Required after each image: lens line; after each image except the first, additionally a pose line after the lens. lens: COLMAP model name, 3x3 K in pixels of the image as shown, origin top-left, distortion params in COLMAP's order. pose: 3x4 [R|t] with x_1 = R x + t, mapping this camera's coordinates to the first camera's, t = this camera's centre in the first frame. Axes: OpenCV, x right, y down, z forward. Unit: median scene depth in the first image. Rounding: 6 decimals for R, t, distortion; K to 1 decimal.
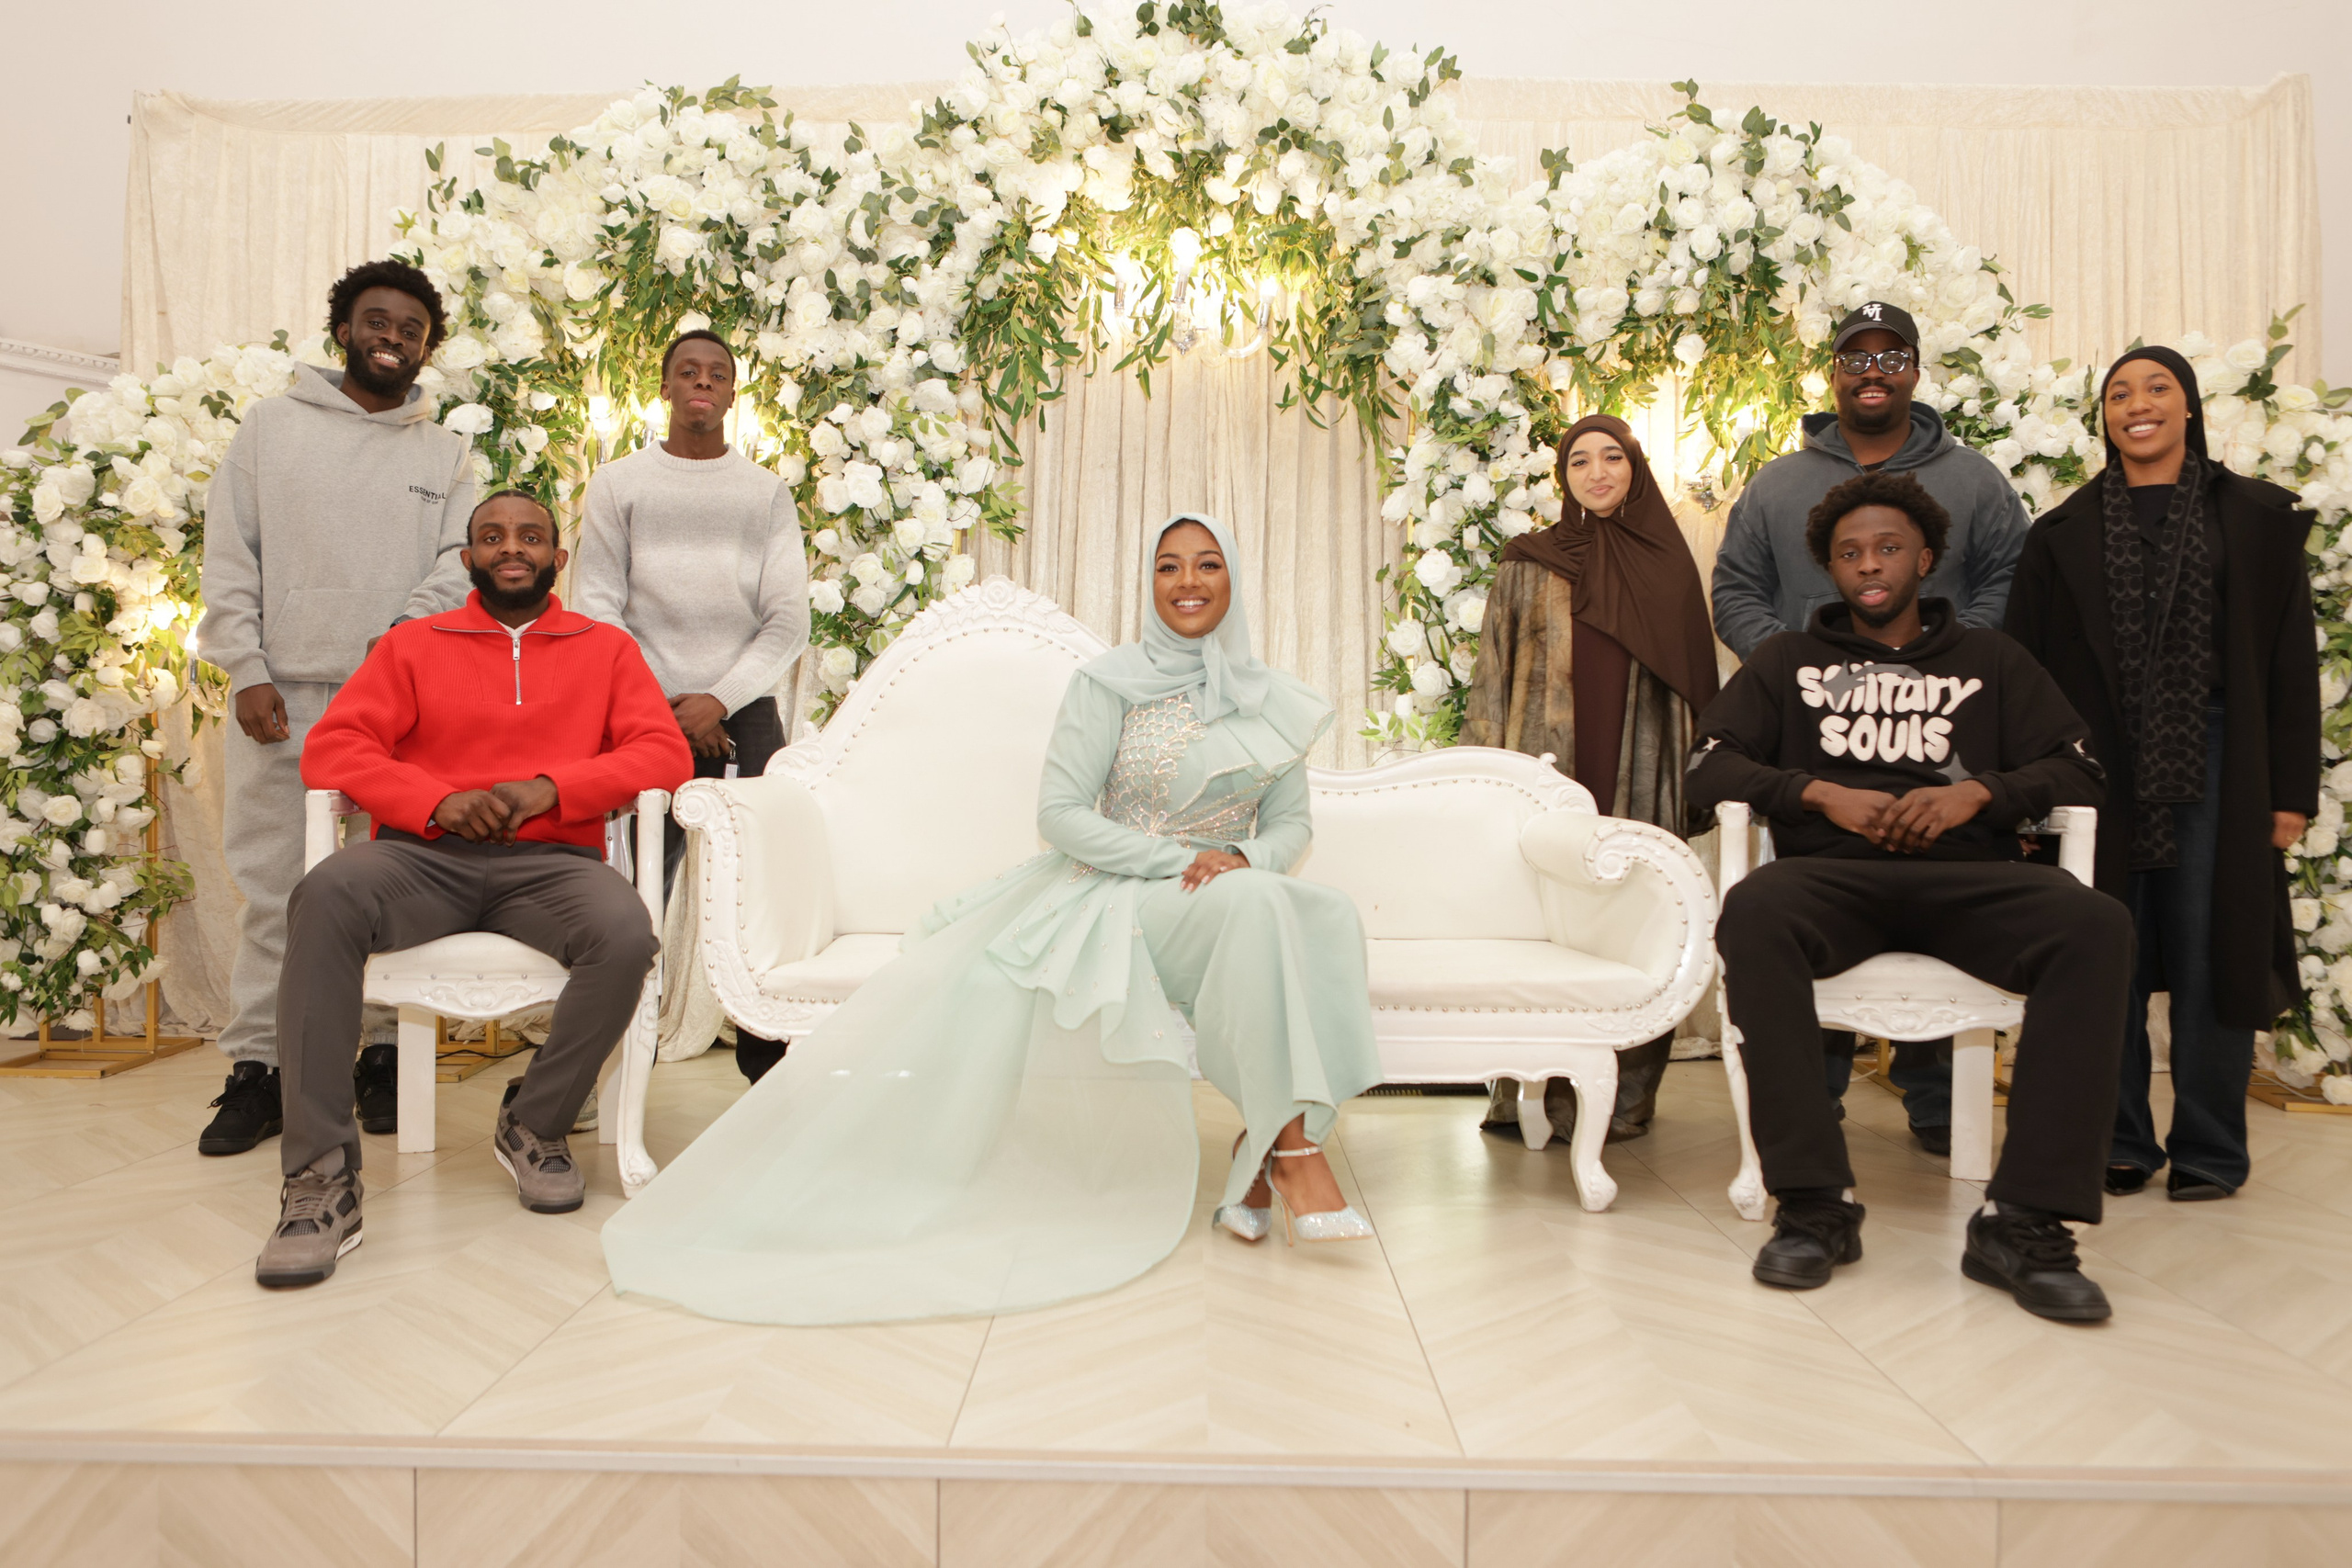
lens RADIAL K [[1943.8, 0, 1153.4], [0, 1943.8, 781.3], [0, 0, 1]] dist [-0.018014, 0.022853]
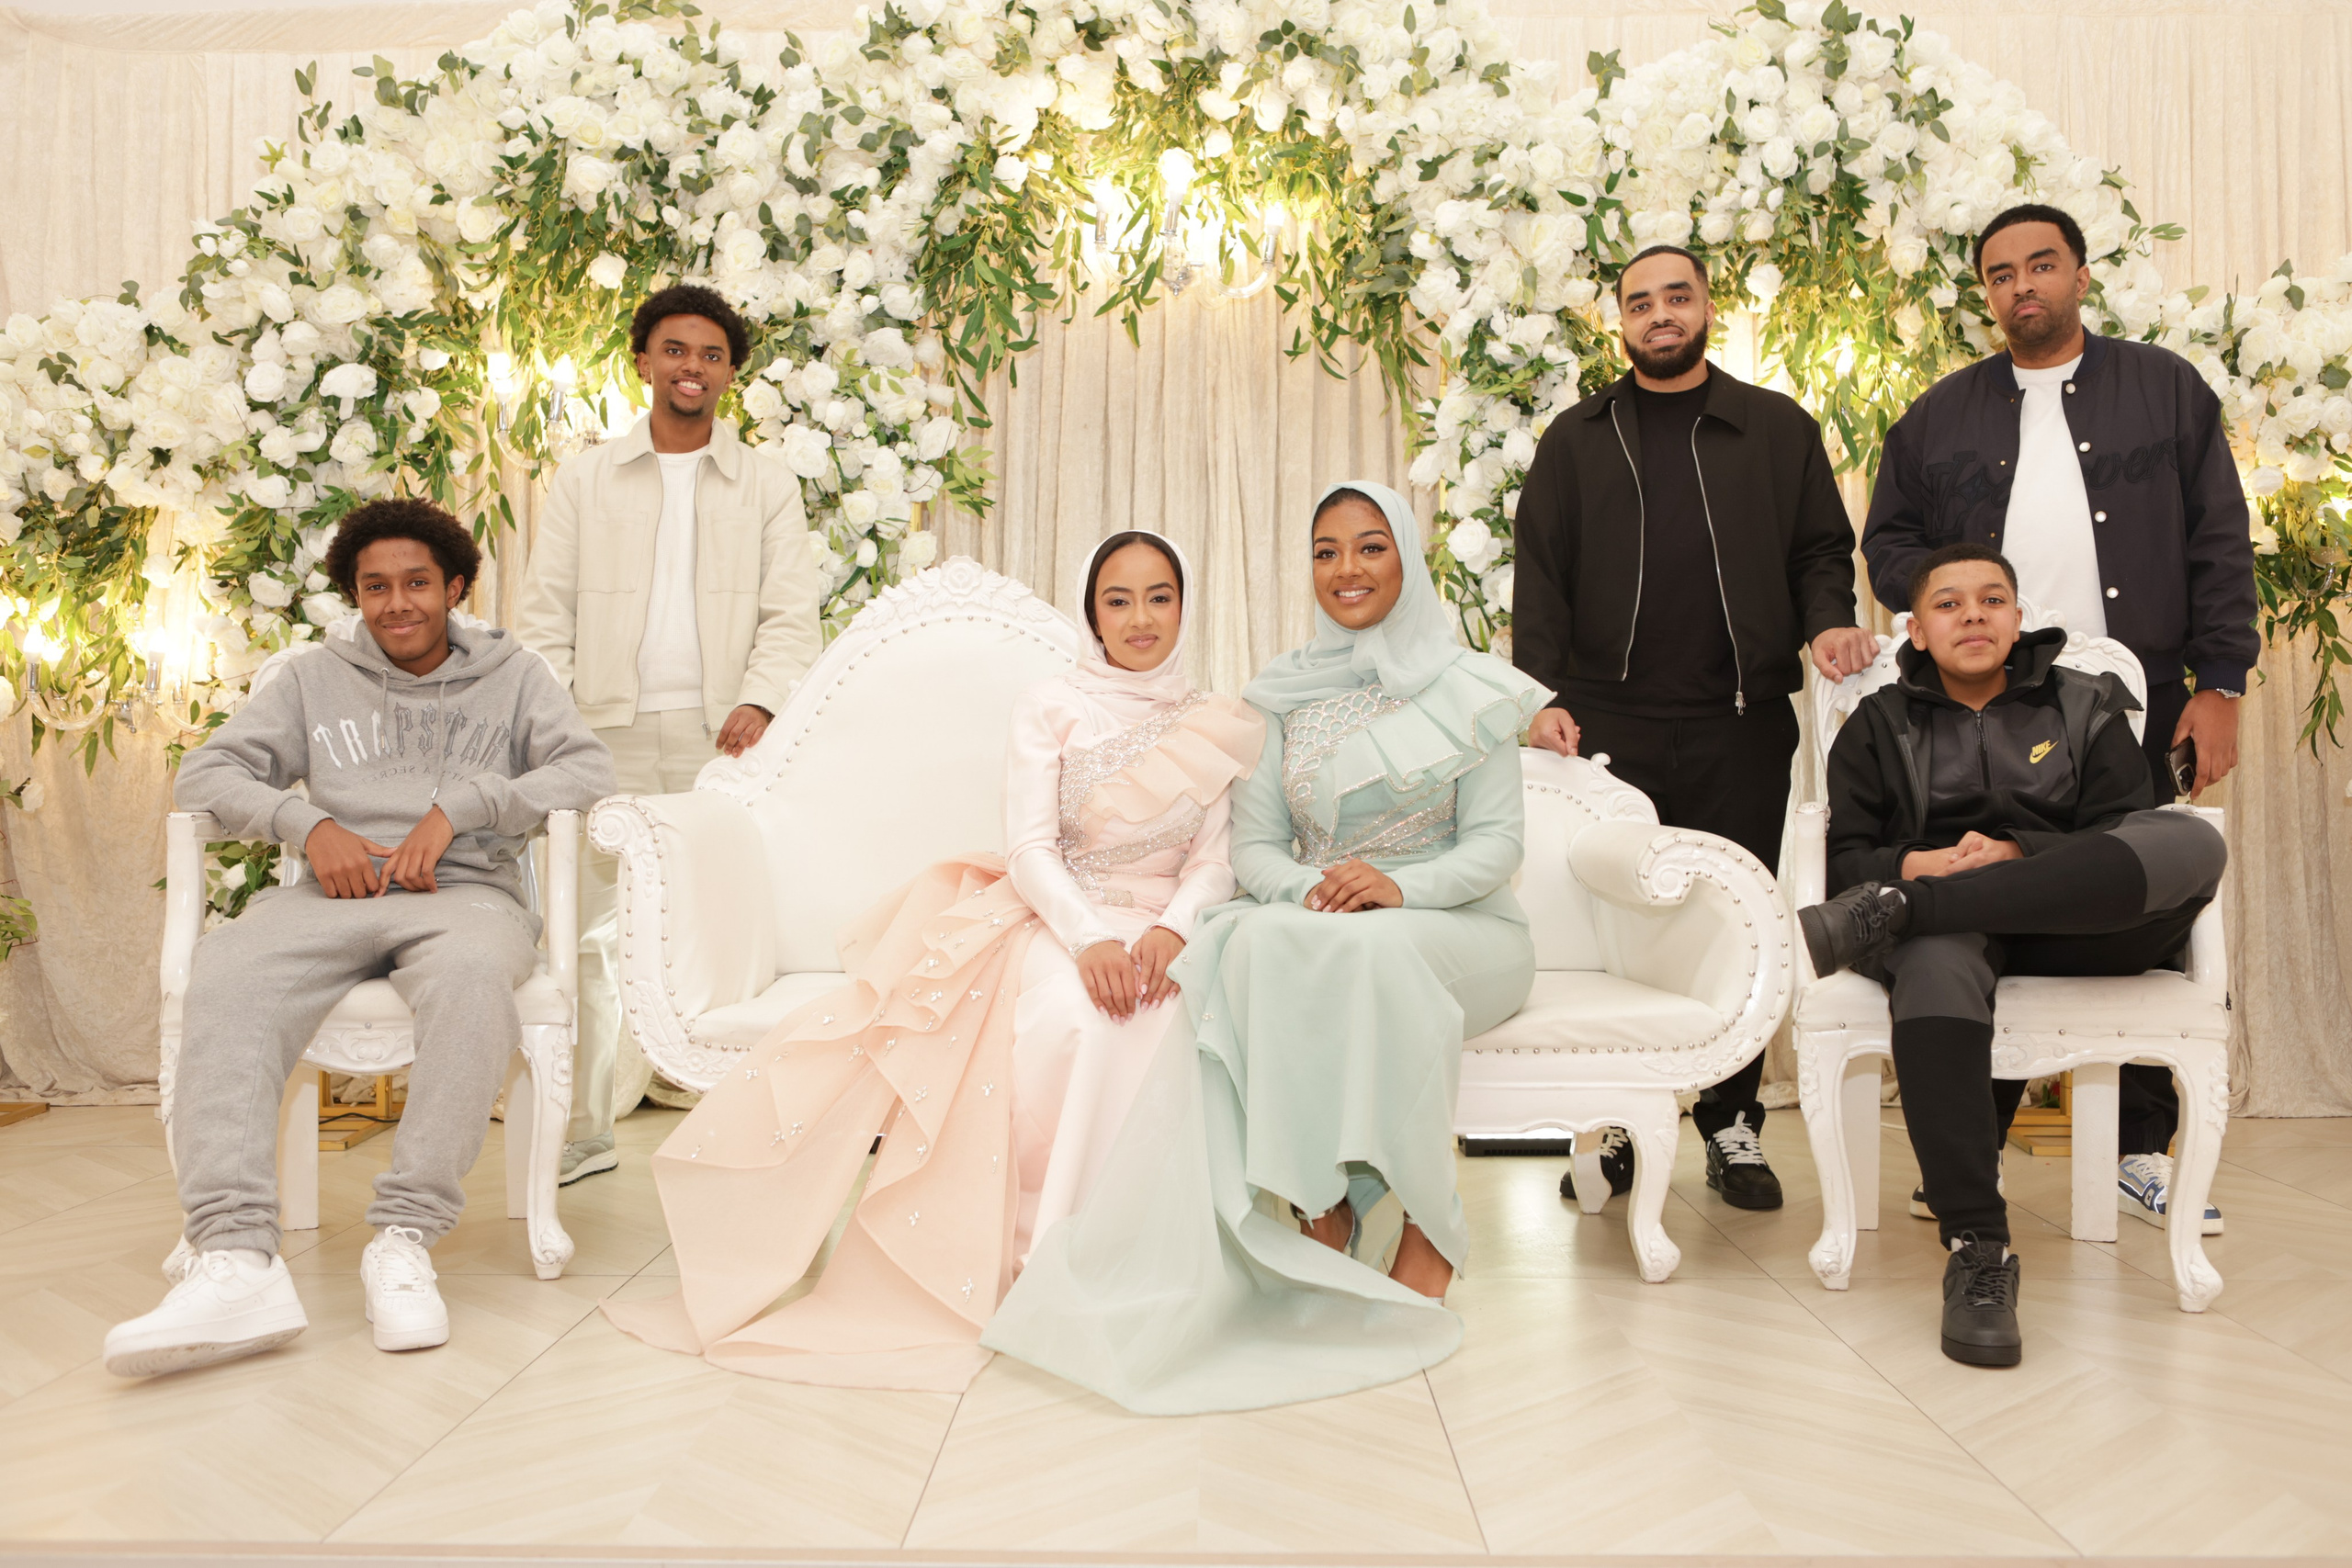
lens RADIAL K [[2318.2, 0, 1154.8], [0, 2318.2, 783.3], [0, 0, 1]] dist [-0.011940, 0.000000]
pose [[0.999905, -0.012241, -0.006261, 0.009959], [0.012214, 0.999916, -0.004320, 0.000747], [0.006314, 0.004243, 0.999971, -0.026513]]
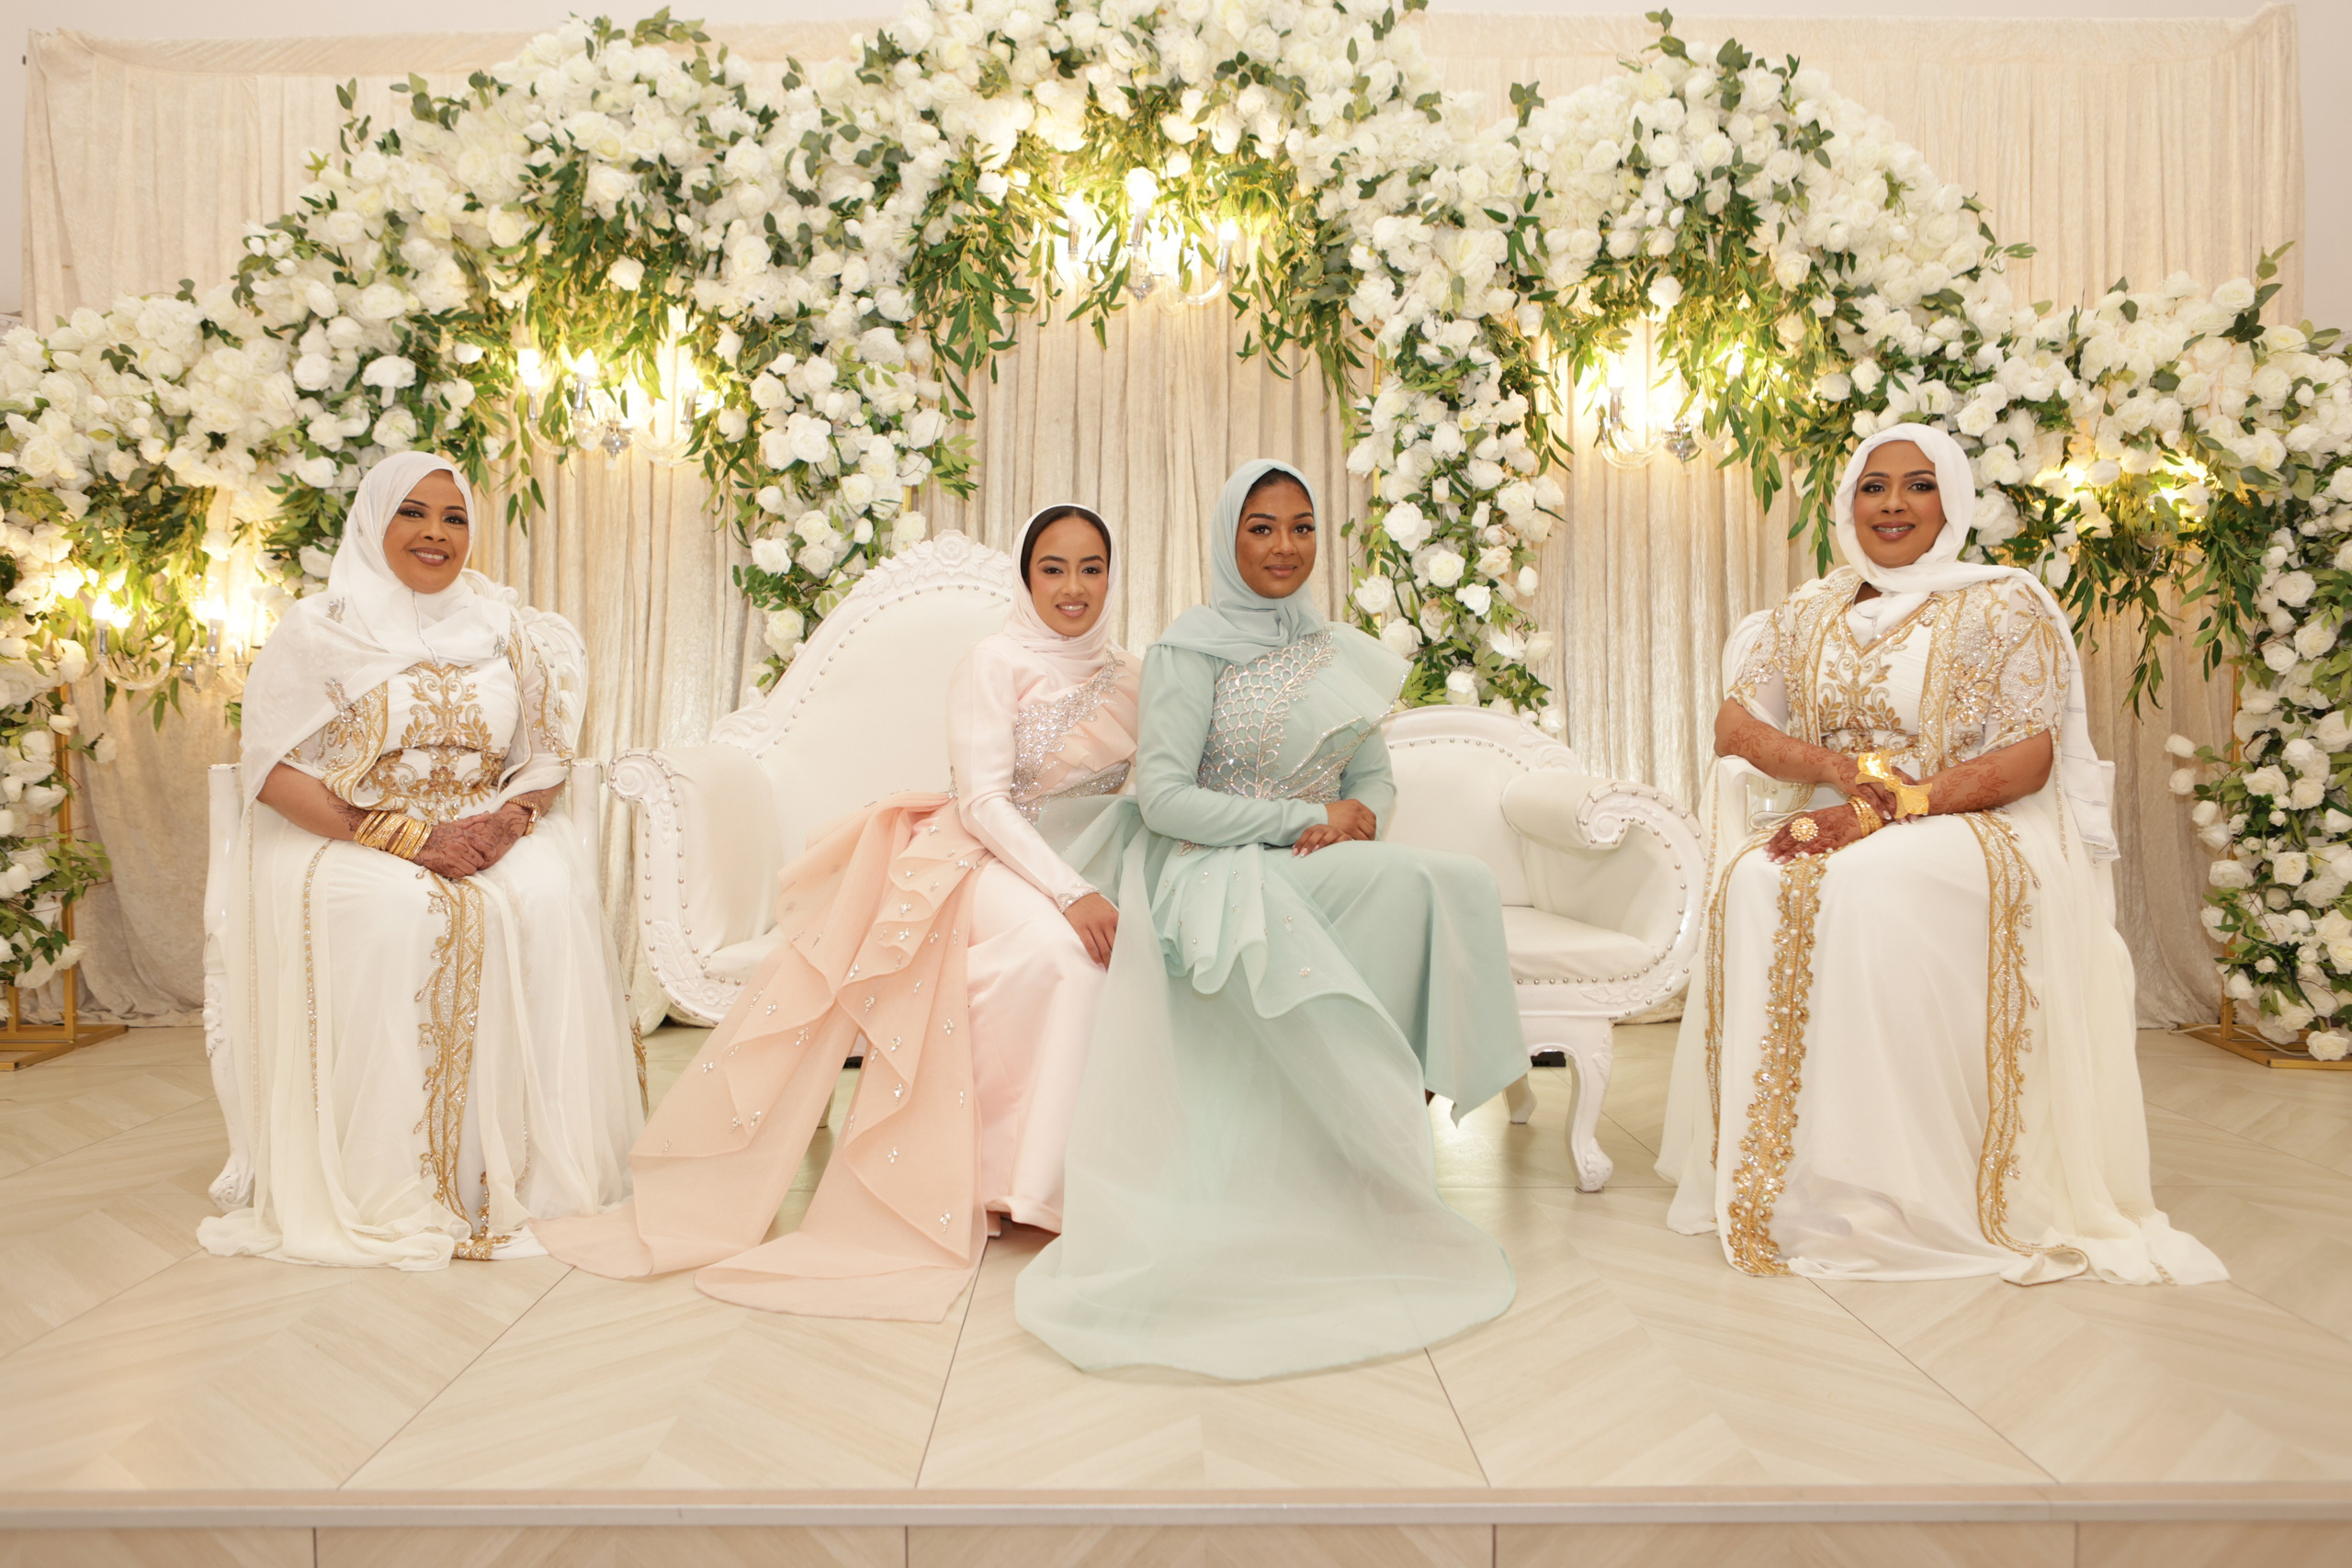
lens RADIAL K [[1858.2, 0, 1152.0], [0, 1858.2, 801.3], [0, 0, 1]] dist [-0.016555, 0.017843]
pose [[0.999477, -0.012490, 0.029812, -0.009521], [0.011623, 0.999509, 0.029111, 0.000873], [-0.030161, -0.028749, 0.999132, 0.076172]]
